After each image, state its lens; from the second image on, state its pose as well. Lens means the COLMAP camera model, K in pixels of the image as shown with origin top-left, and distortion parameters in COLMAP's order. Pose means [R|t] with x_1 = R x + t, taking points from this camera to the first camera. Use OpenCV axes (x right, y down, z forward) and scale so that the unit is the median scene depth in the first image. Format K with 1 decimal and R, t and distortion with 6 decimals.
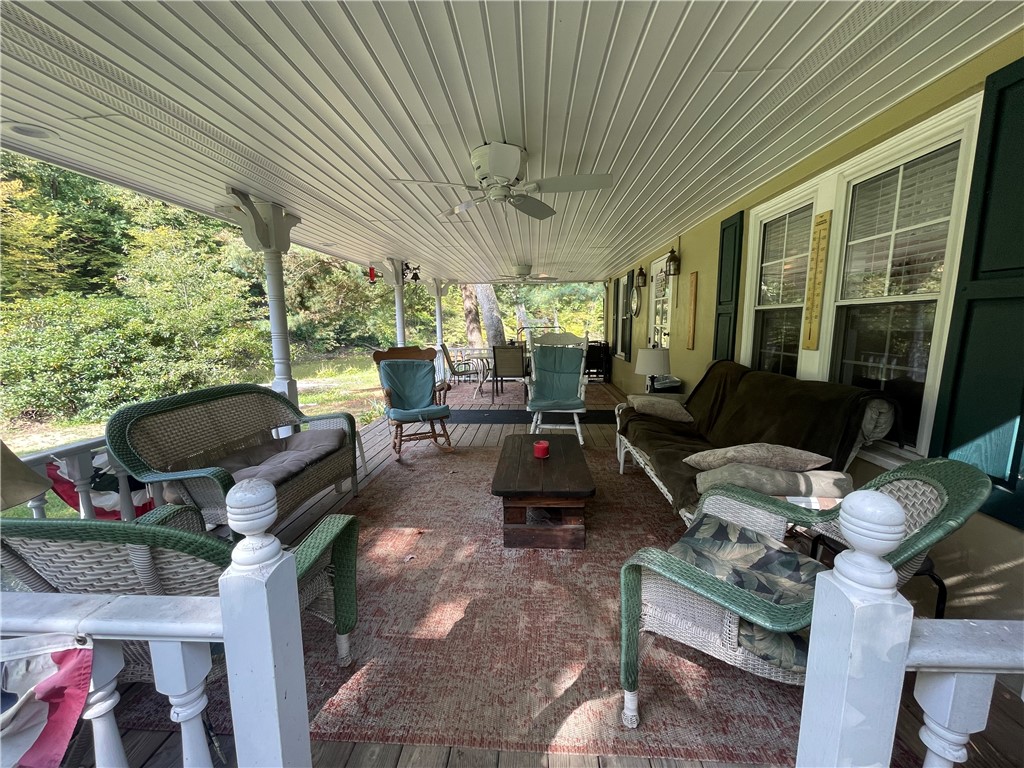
lens RADIAL K [[415.0, 0, 512.0], [0, 415.0, 384.0], [0, 0, 1]] dist [0.001690, -0.000146]
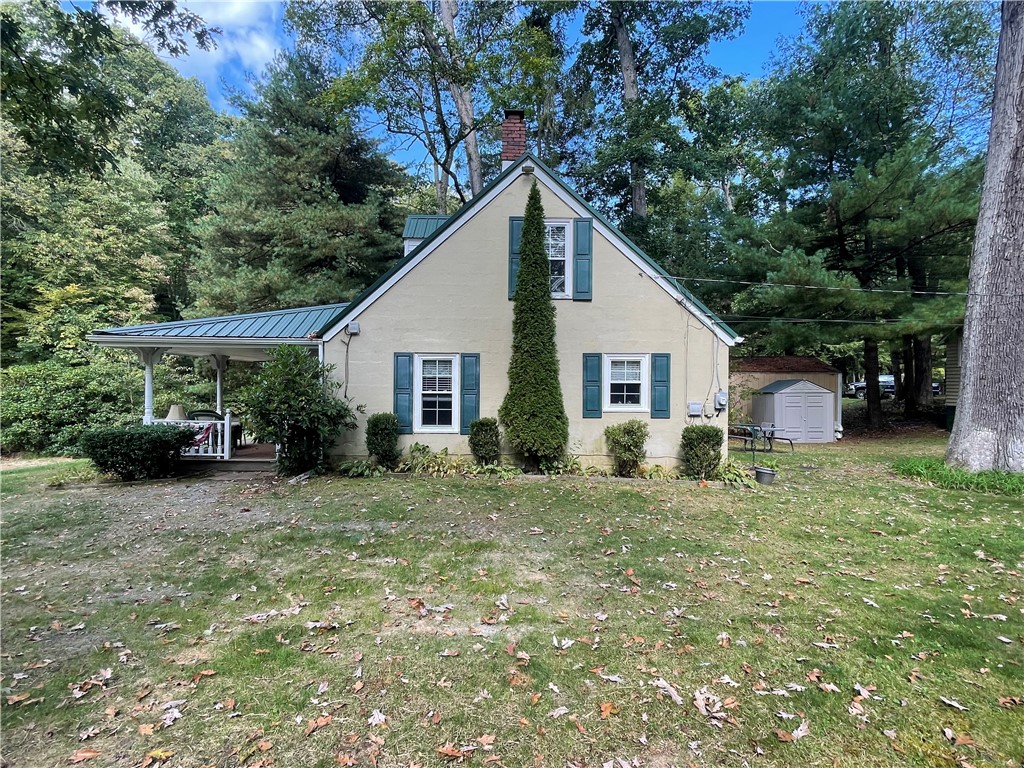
lens RADIAL K [[540.3, 0, 512.0], [0, 540.3, 384.0], [0, 0, 1]] dist [0.017854, -0.009491]
pose [[0.998323, 0.018853, 0.054741, 0.374197], [-0.010606, 0.989048, -0.147214, 0.098774], [-0.056917, 0.146387, 0.987589, -0.844046]]
